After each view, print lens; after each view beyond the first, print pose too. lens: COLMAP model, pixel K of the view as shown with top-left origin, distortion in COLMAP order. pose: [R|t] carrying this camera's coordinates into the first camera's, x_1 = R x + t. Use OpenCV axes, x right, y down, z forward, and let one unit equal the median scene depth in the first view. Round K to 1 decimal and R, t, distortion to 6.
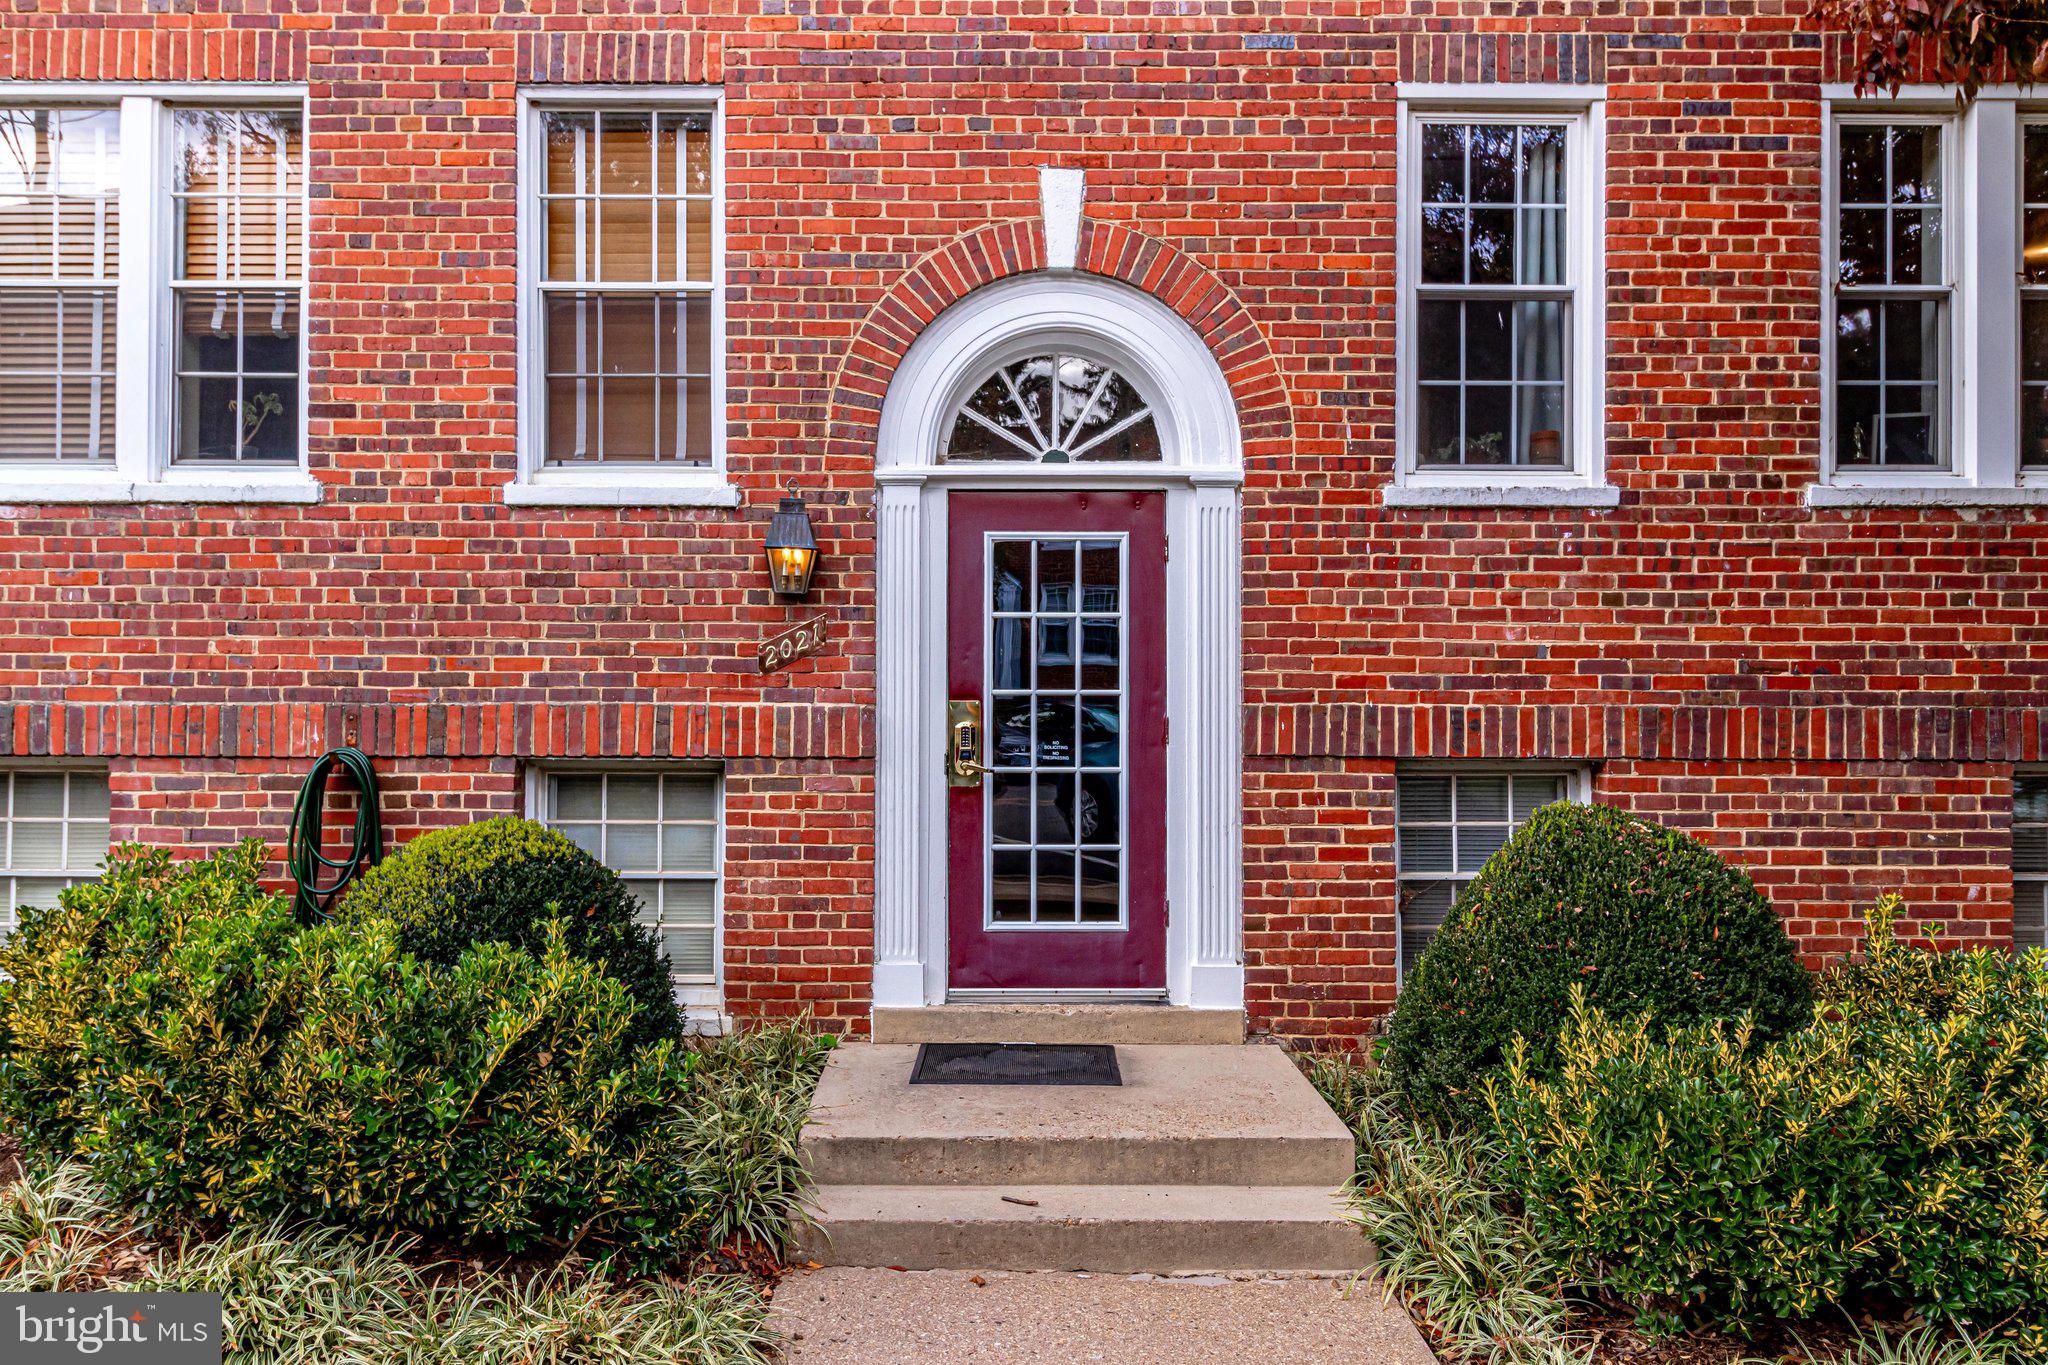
lens RADIAL K [[1463.2, 0, 982.6], [0, 1463.2, 690.2], [0, 0, 1]] dist [0.003560, 0.001117]
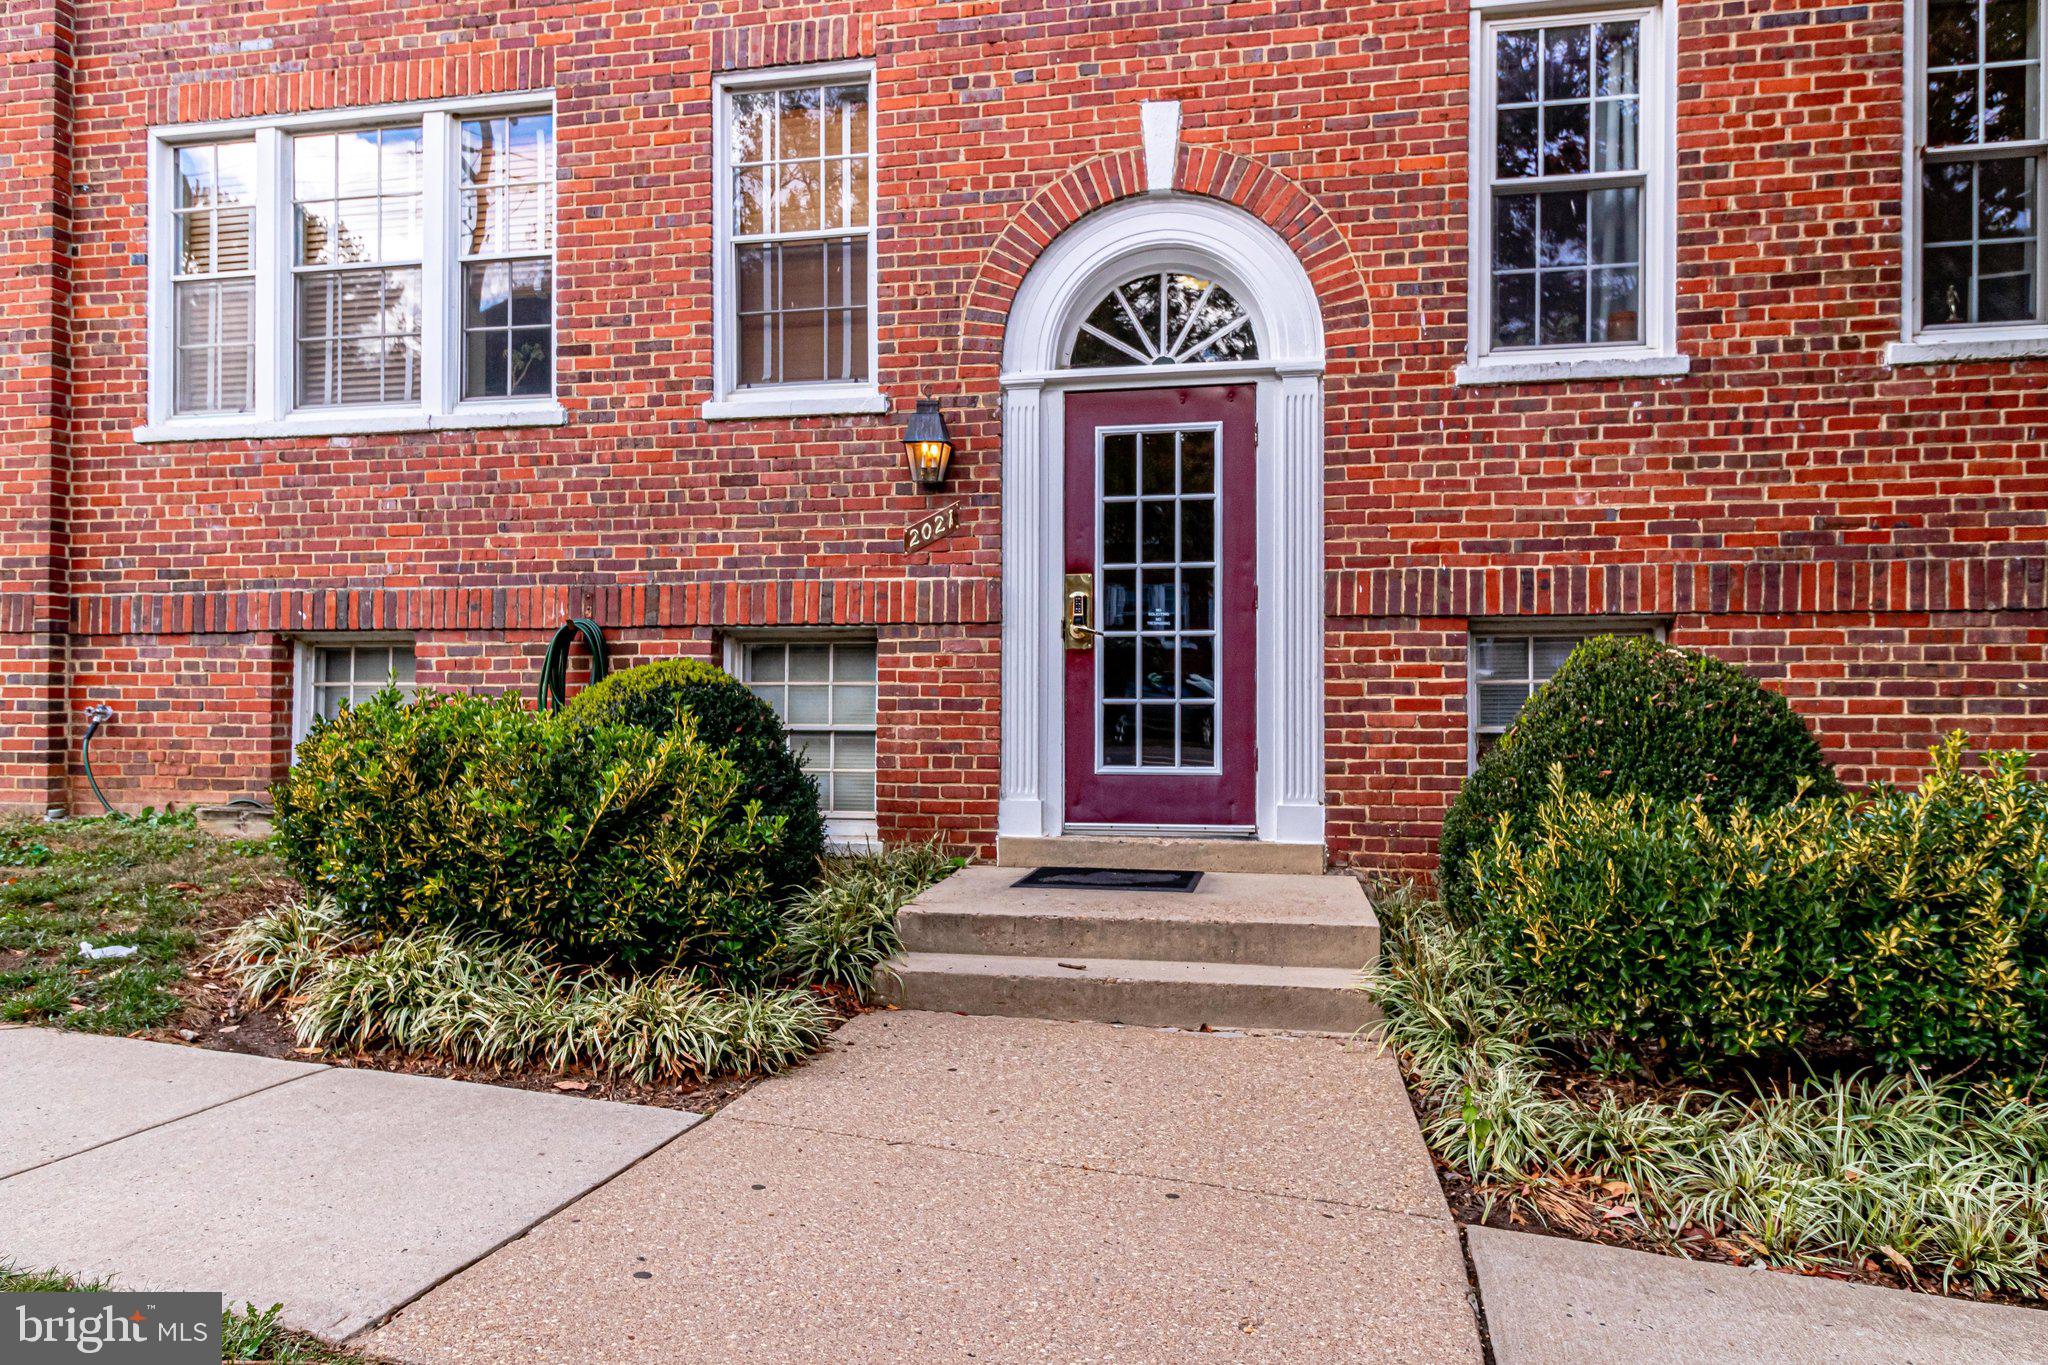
lens RADIAL K [[1269.4, 0, 1026.7], [0, 1269.4, 703.2], [0, 0, 1]] dist [0.008203, -0.003983]
pose [[0.982340, -0.001339, -0.187098, 0.136357], [0.002382, 0.999983, 0.005350, 0.104778], [0.187088, -0.005702, 0.982327, 0.009330]]
